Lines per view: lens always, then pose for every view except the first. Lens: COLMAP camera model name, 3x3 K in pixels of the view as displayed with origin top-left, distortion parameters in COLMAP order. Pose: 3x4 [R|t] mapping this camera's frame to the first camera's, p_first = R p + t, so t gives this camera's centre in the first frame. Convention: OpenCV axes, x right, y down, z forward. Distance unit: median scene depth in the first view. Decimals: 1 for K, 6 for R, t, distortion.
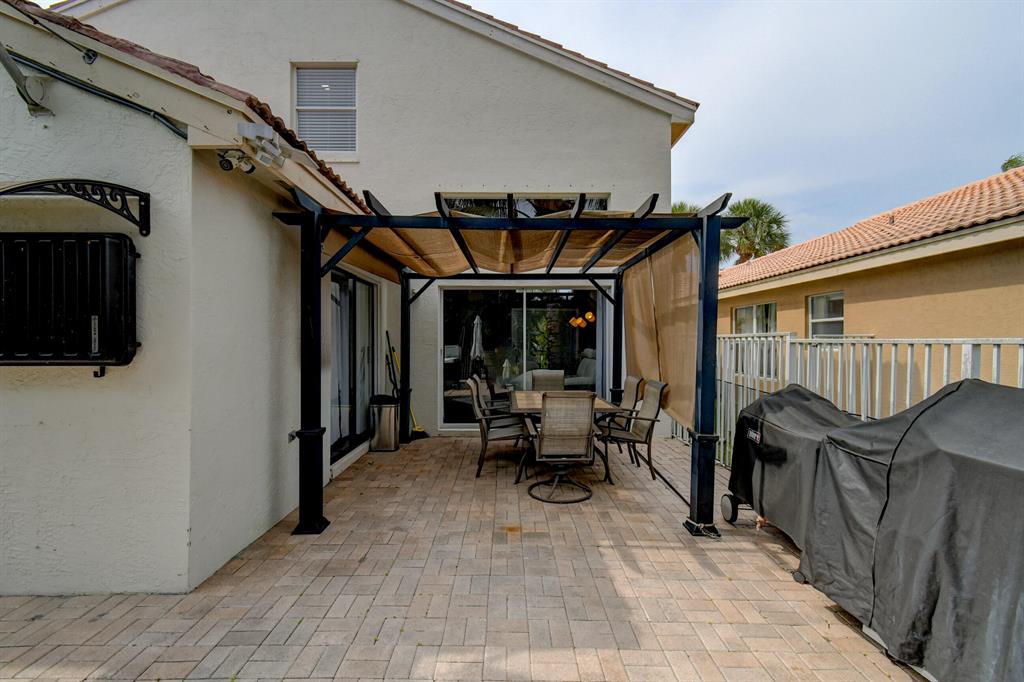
lens RADIAL K [[448.9, 0, 508.7], [0, 448.9, 342.3], [0, 0, 1]] dist [0.002239, -0.002987]
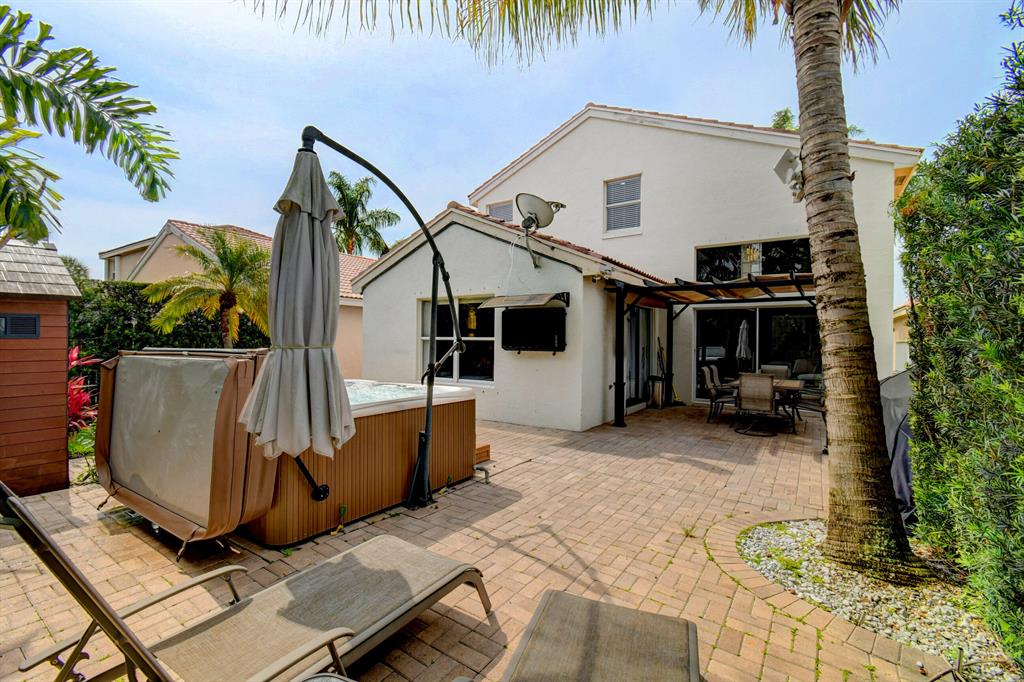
lens RADIAL K [[463.2, 0, 496.6], [0, 463.2, 337.3], [0, 0, 1]] dist [0.001139, -0.000008]
pose [[0.811152, 0.004288, -0.584820, 0.308860], [-0.010611, 0.999916, -0.007387, -0.007820], [0.584739, 0.012198, 0.811130, -0.924698]]
